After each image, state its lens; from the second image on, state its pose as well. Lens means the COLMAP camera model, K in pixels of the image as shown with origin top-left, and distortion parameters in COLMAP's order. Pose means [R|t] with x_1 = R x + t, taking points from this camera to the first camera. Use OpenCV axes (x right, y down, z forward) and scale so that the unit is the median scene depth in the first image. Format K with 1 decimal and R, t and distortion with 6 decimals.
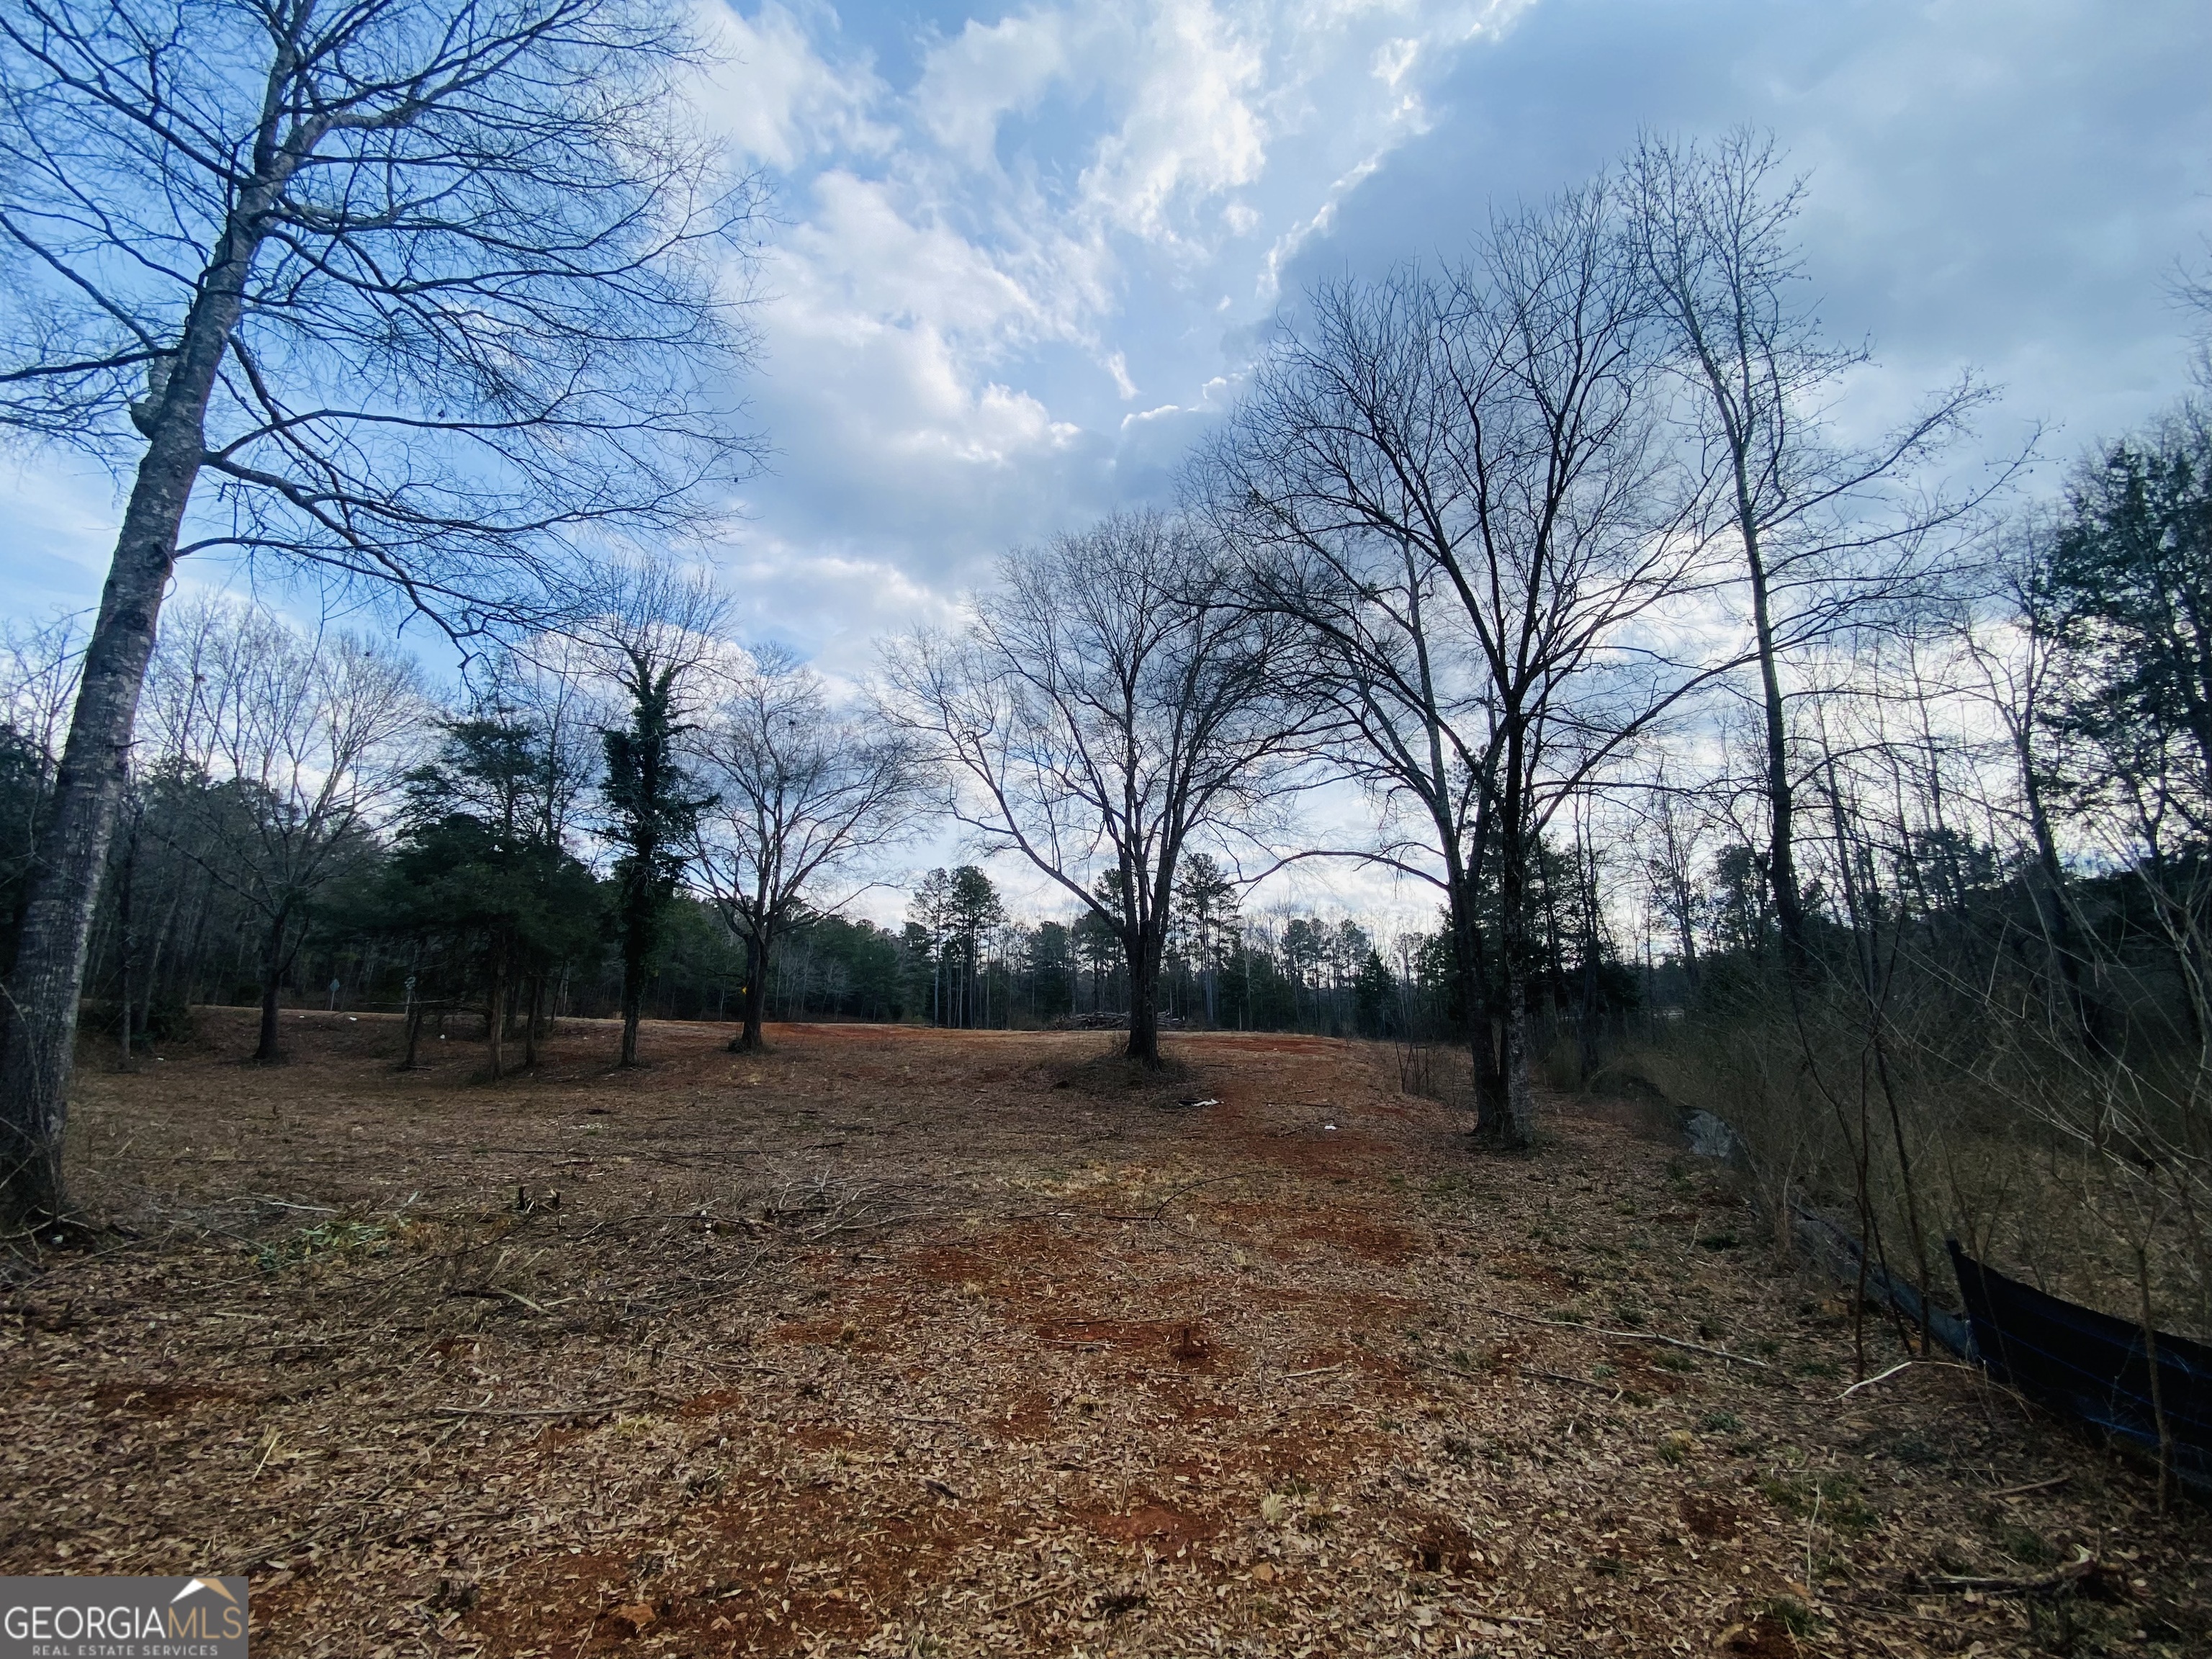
lens RADIAL K [[884.1, 0, 1106.0], [0, 884.1, 829.5], [0, 0, 1]] dist [0.036503, -0.029189]
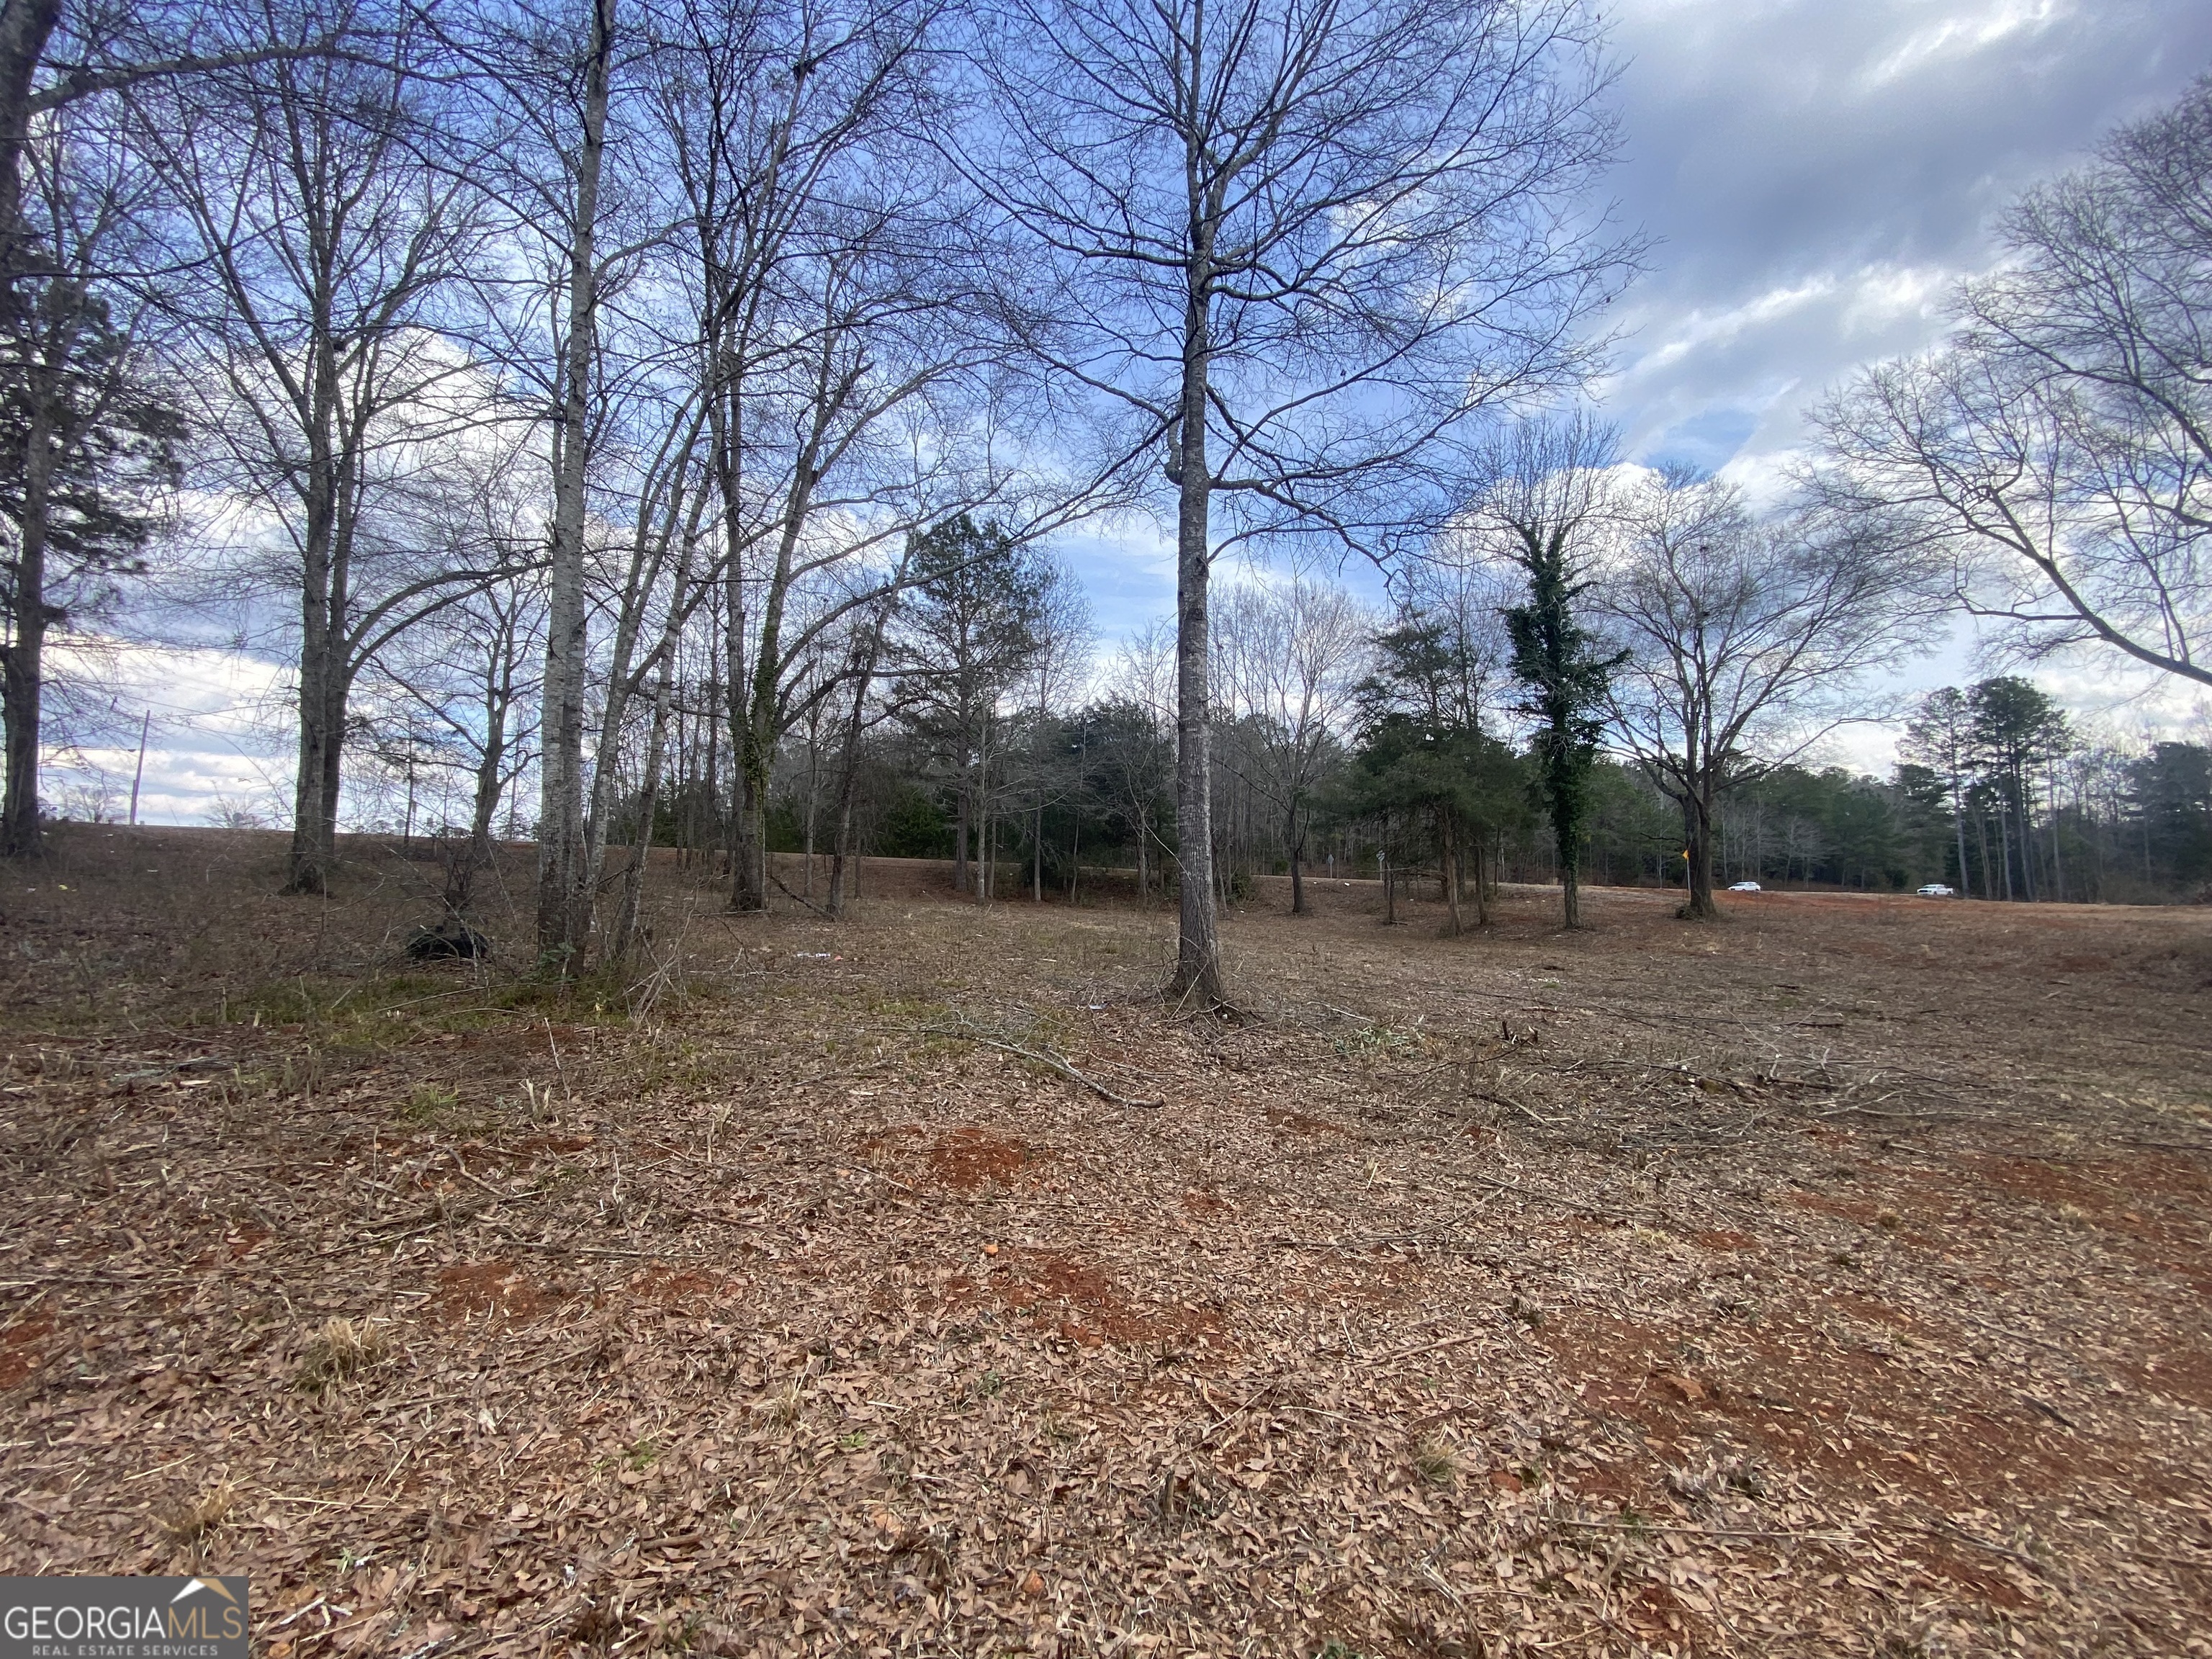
lens RADIAL K [[892.3, 0, 1105.8], [0, 892.3, 827.0], [0, 0, 1]] dist [0.008475, -0.015636]
pose [[0.579870, -0.051301, -0.813092, -0.000837], [0.165985, 0.984522, 0.056258, 0.001023], [0.797621, -0.167583, 0.579410, -0.010807]]
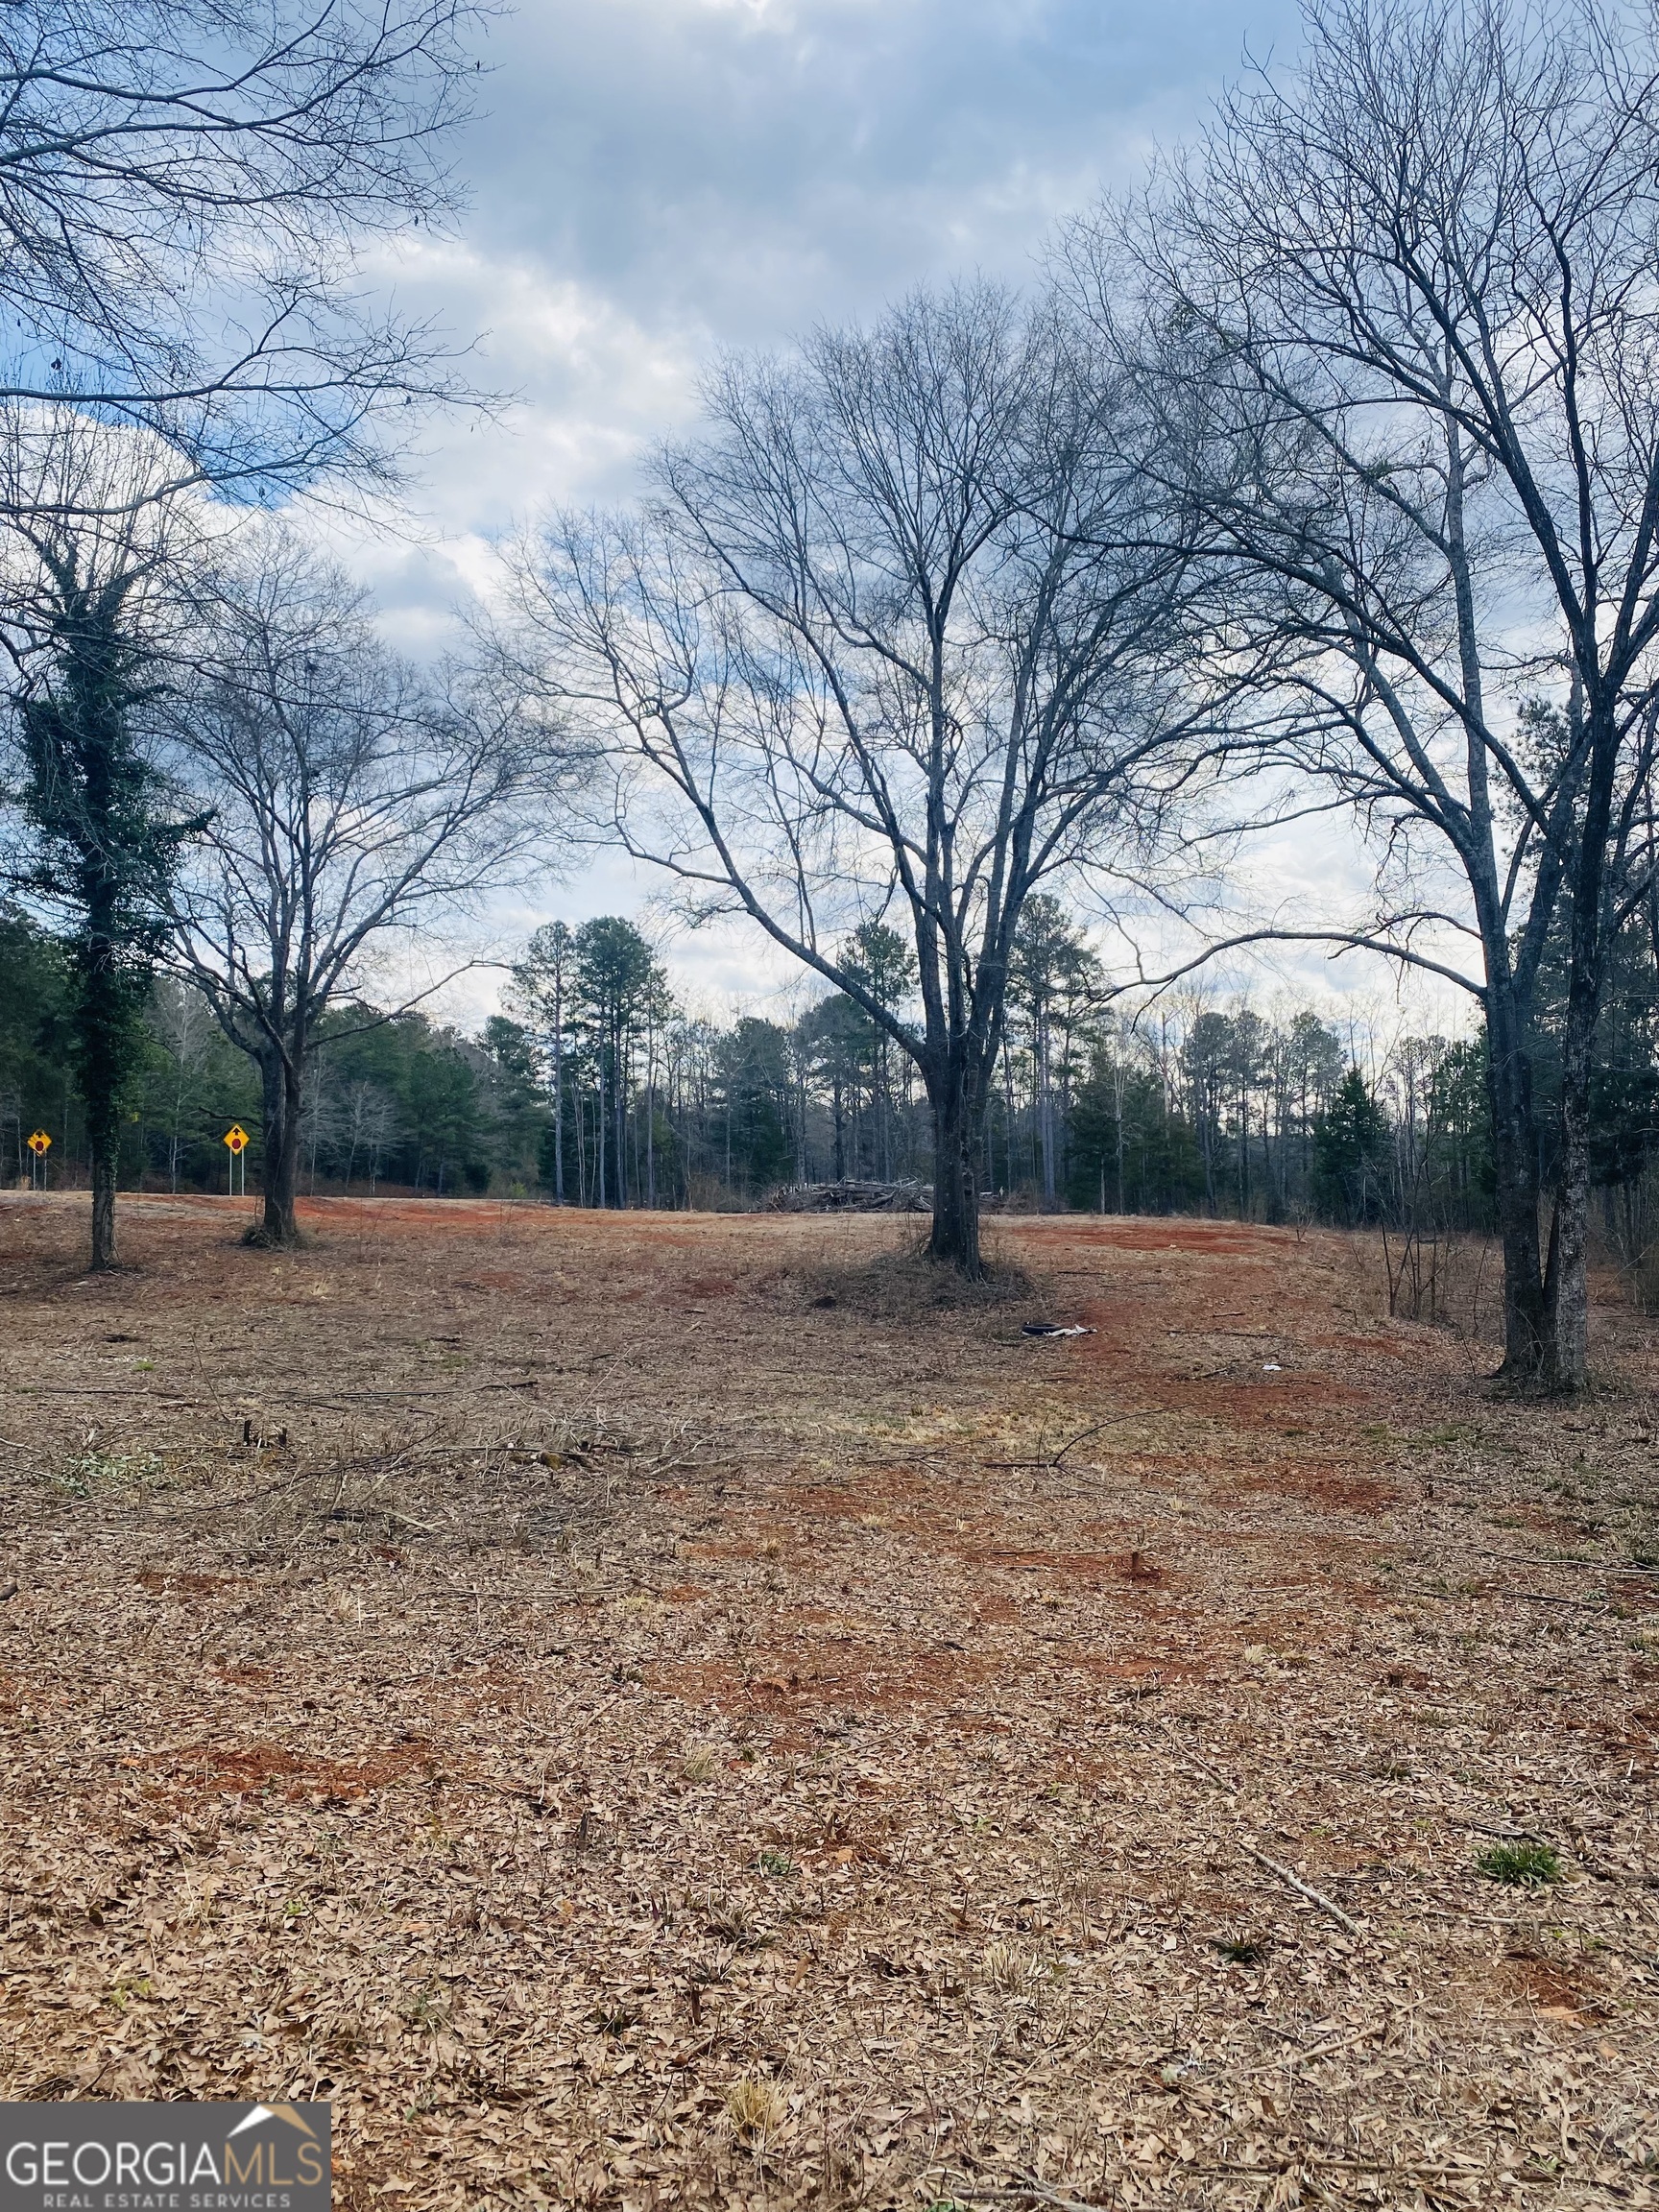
lens RADIAL K [[1666.2, 0, 816.1], [0, 1666.2, 1110.5], [0, 0, 1]] dist [0.096690, -0.000644]
pose [[0.999835, 0.001243, -0.018131, -0.029730], [0.001707, 0.986821, 0.161806, -0.023880], [0.018093, -0.161811, 0.986656, -0.095843]]
